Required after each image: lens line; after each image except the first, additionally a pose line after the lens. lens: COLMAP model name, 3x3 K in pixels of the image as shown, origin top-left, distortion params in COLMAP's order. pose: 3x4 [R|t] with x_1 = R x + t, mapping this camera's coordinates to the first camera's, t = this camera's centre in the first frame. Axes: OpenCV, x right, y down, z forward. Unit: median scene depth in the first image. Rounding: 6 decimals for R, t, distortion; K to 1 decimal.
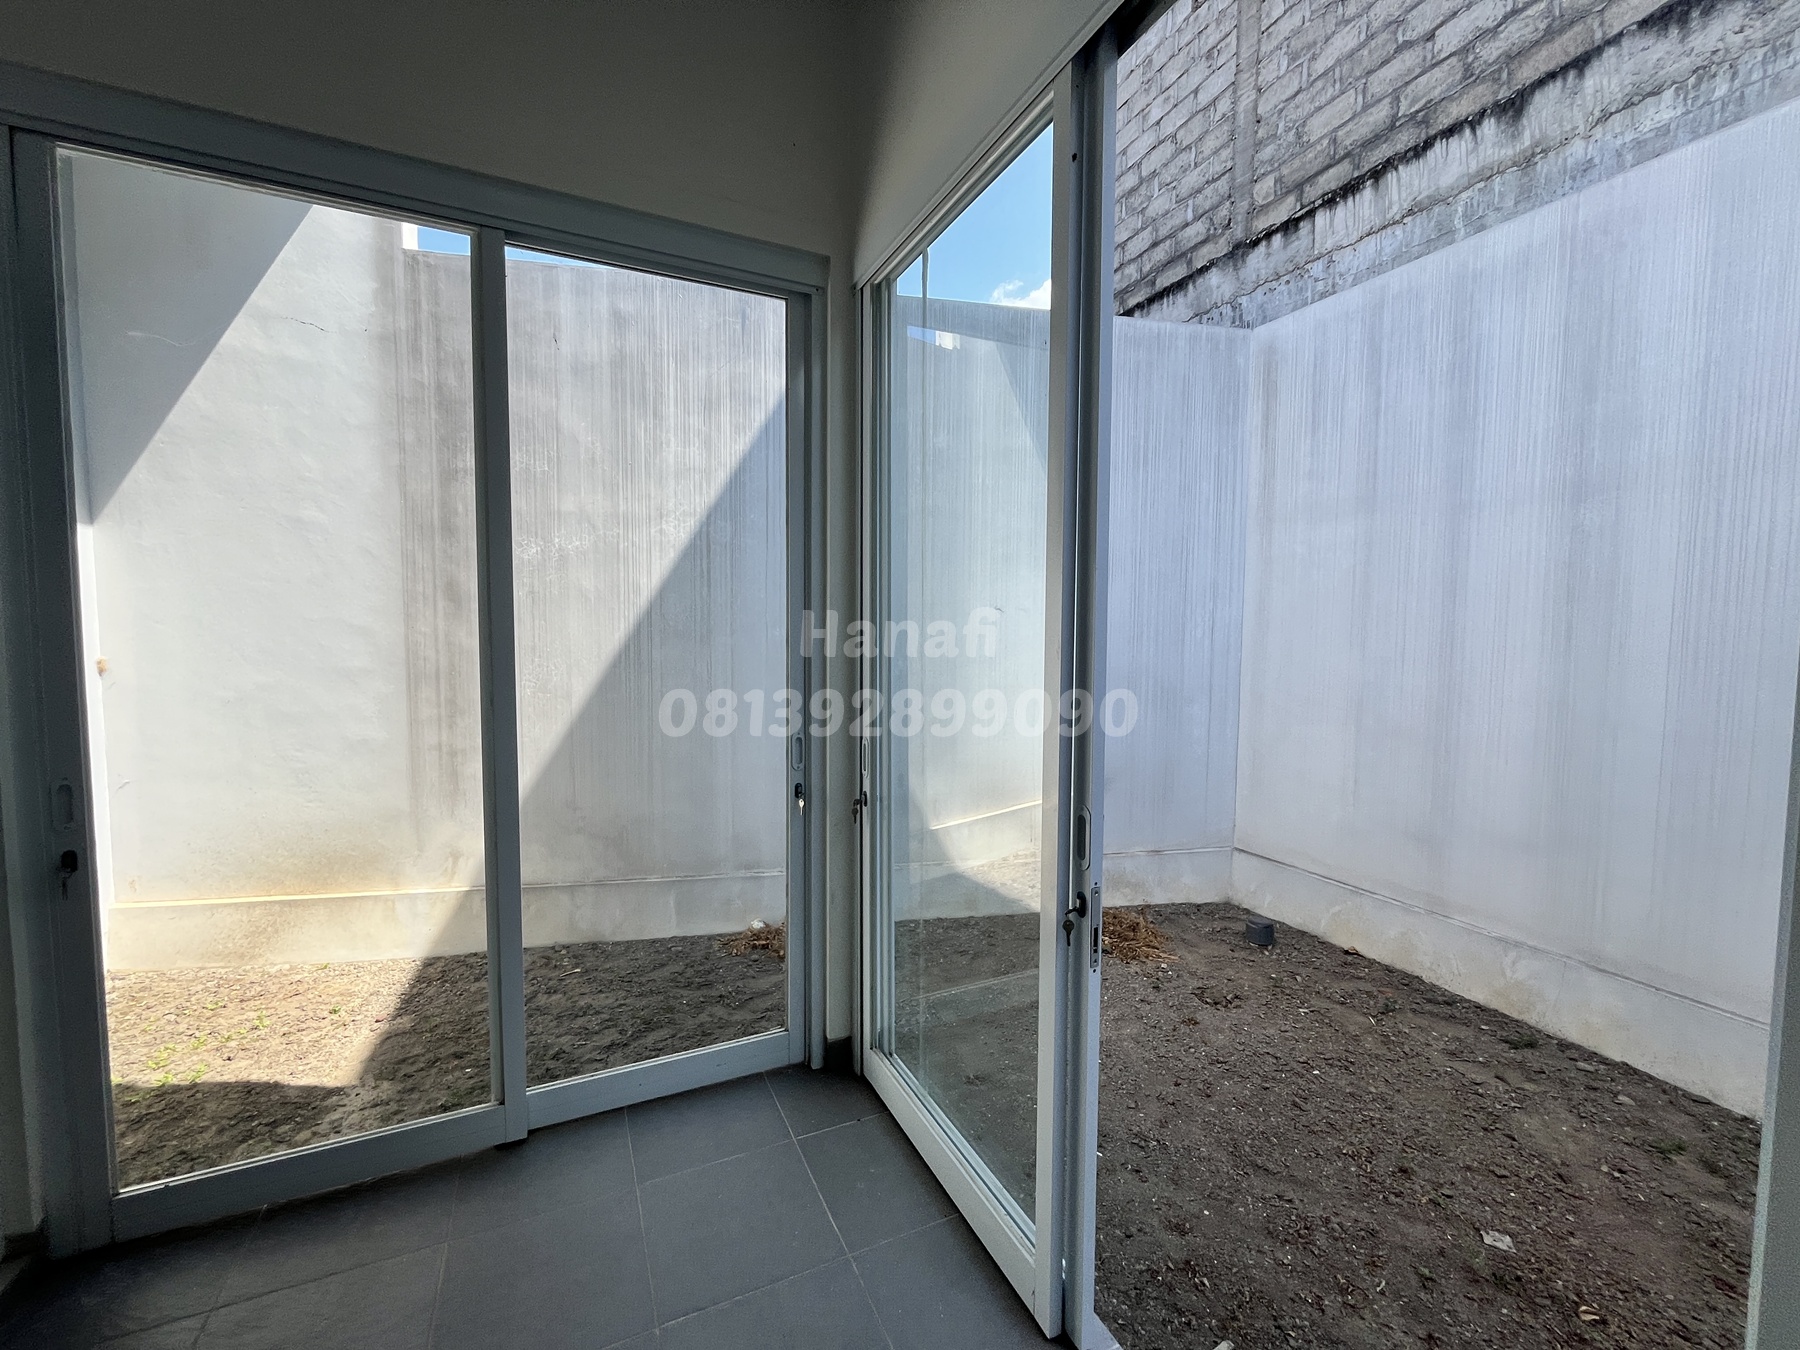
lens RADIAL K [[729.0, 0, 895.2], [0, 729.0, 673.9], [0, 0, 1]] dist [-0.004241, 0.000769]
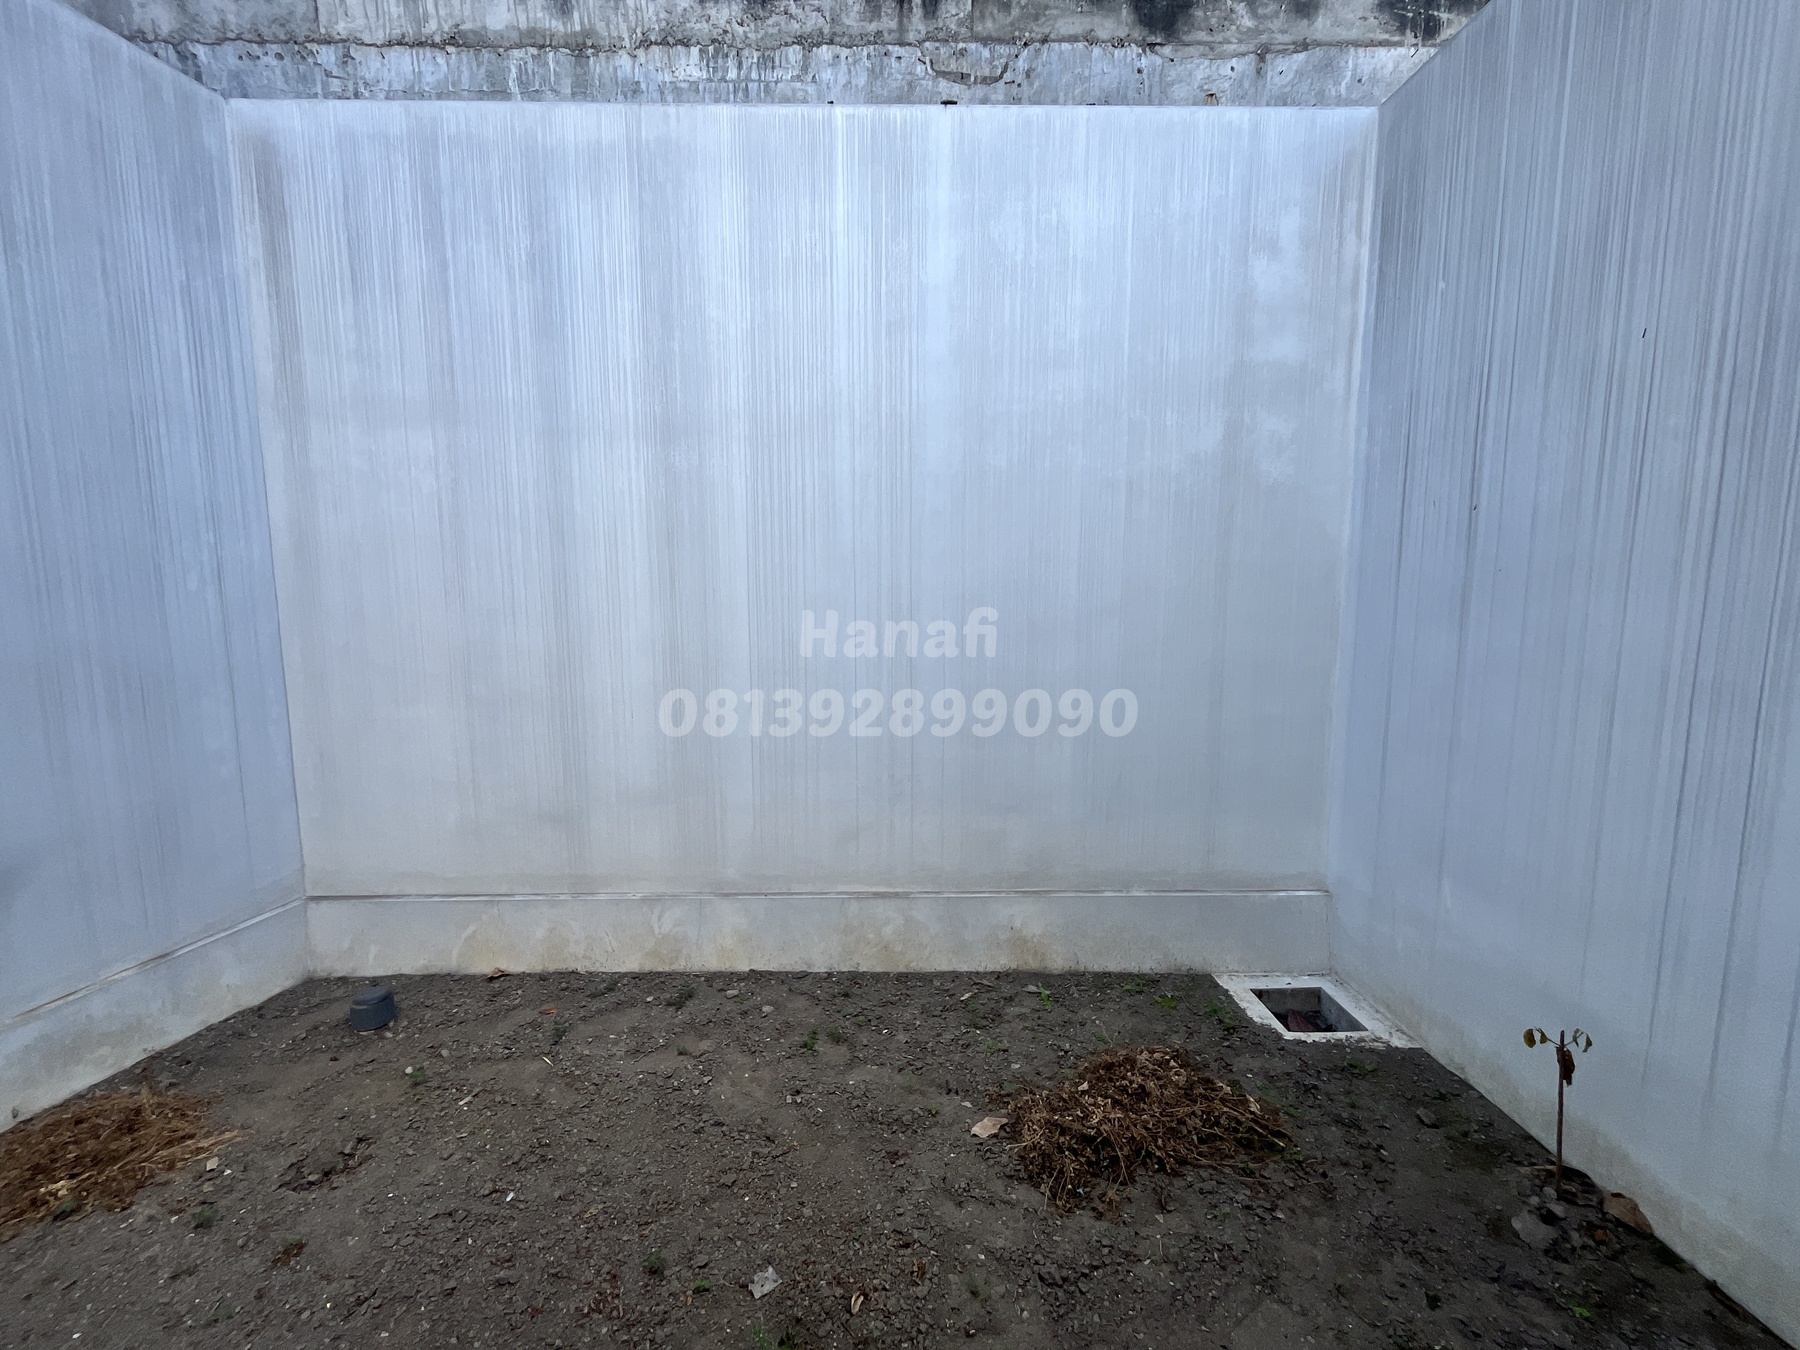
lens RADIAL K [[730.7, 0, 892.8], [0, 730.7, 674.7], [0, 0, 1]] dist [-0.001645, -0.000003]
pose [[0.394283, -0.116232, 0.911609, 0.101652], [0.061953, 0.993075, 0.099824, -0.004393], [-0.916899, 0.017118, 0.398753, 0.272139]]
